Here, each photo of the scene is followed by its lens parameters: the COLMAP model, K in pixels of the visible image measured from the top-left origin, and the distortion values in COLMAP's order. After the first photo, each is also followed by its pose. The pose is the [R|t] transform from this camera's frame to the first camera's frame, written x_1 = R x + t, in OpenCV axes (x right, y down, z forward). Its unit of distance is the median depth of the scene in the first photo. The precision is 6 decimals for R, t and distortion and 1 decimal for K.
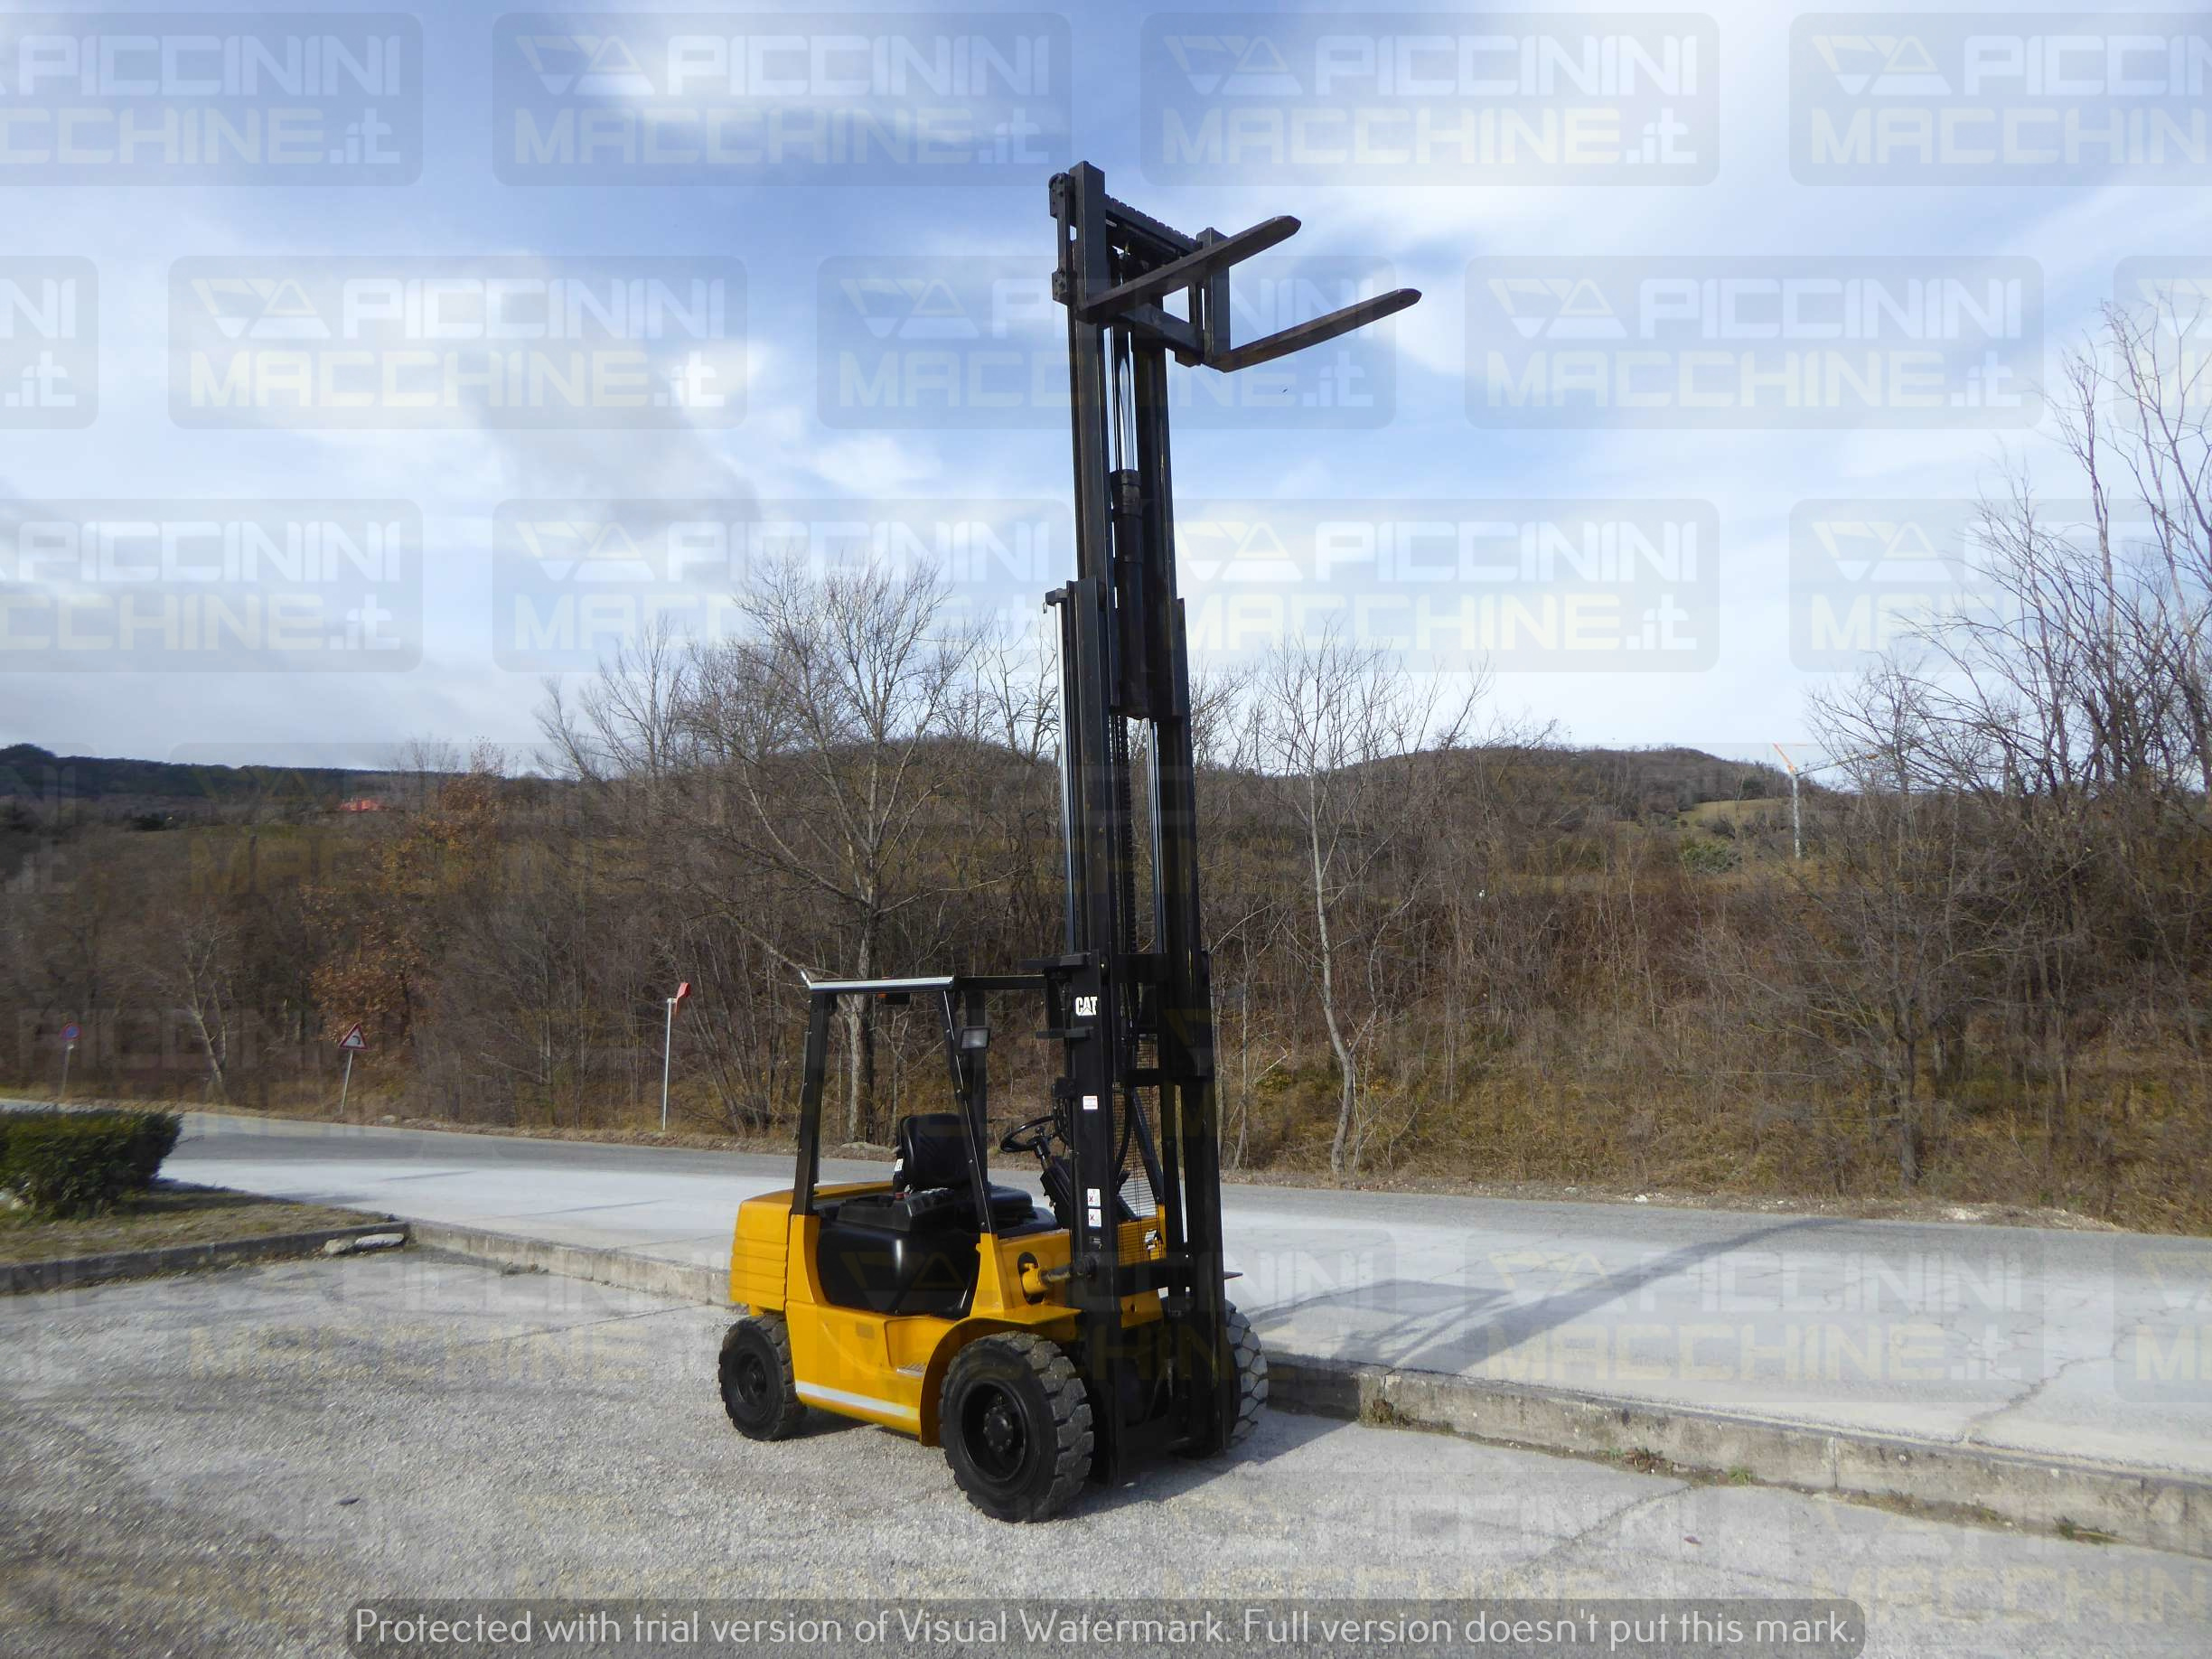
lens RADIAL K [[1591.5, 0, 1117.9], [0, 1591.5, 823.1], [0, 0, 1]] dist [-0.057531, 0.052873]
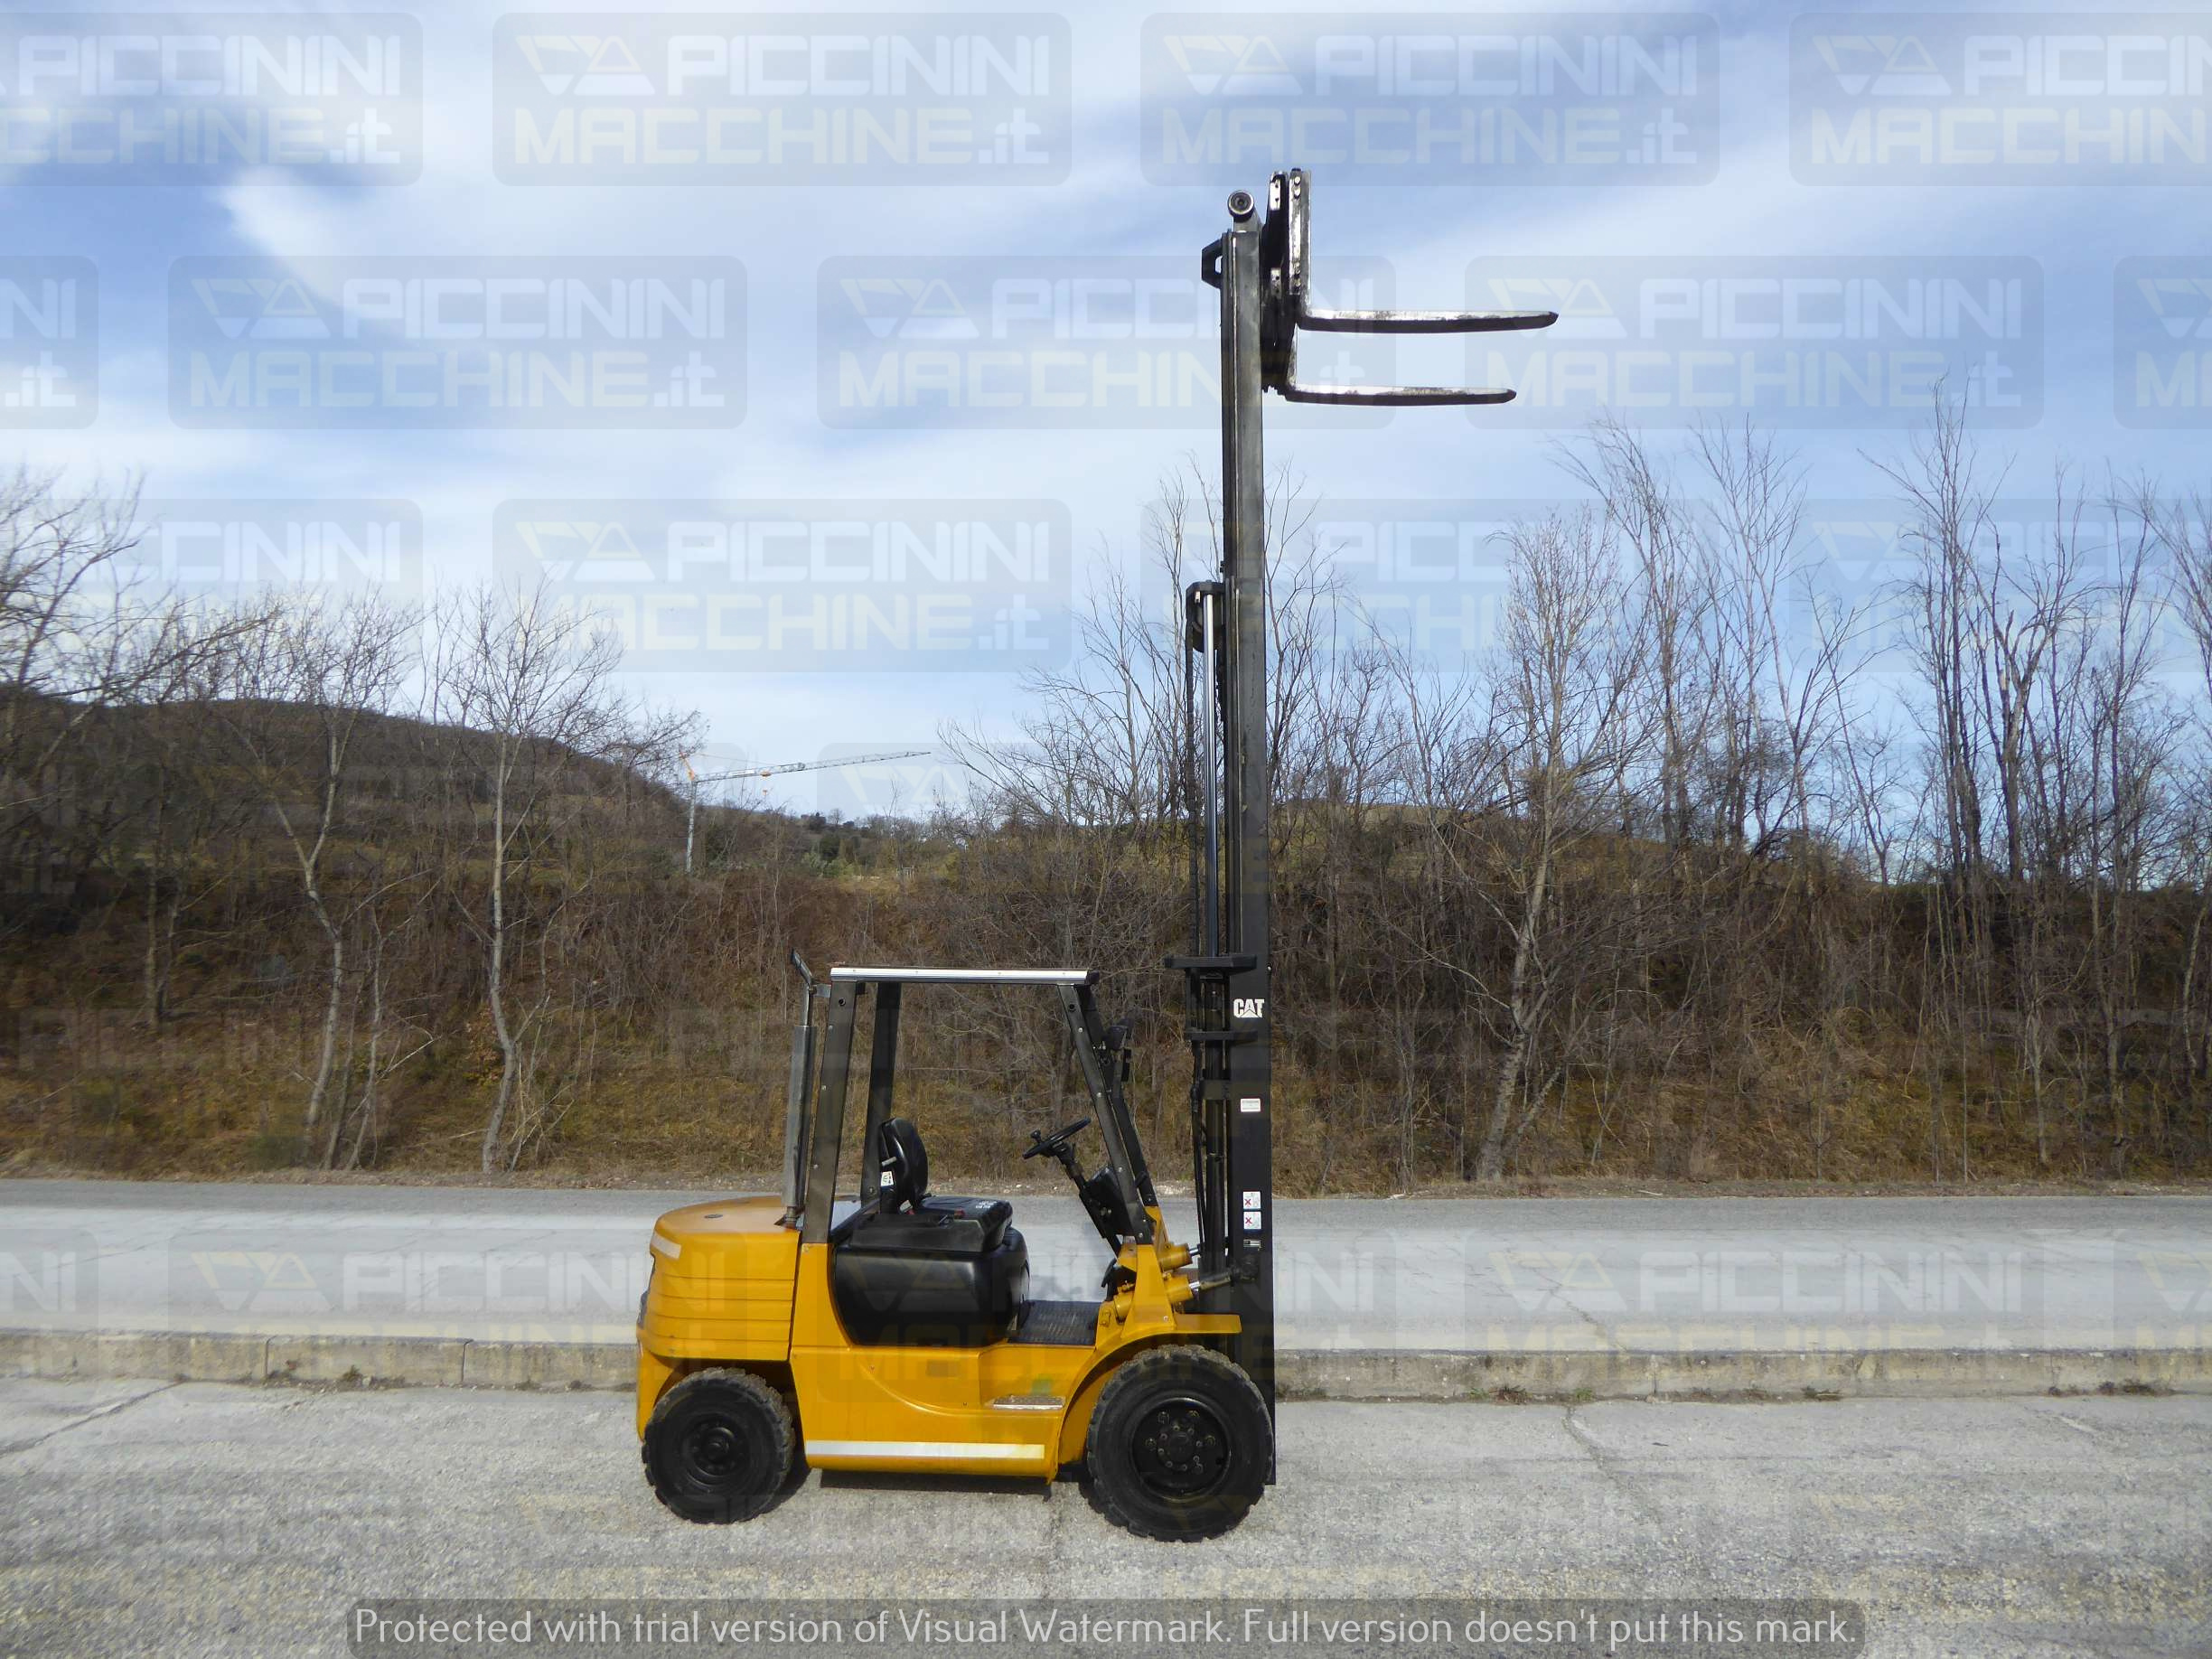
lens RADIAL K [[1568.5, 0, 1136.7], [0, 1568.5, 828.6], [0, 0, 1]] dist [-0.028761, 0.006887]
pose [[0.742064, 0.104854, 0.662078, -0.702895], [-0.110940, 0.993280, -0.032965, 0.041259], [-0.661085, -0.048989, 0.748710, 0.301027]]
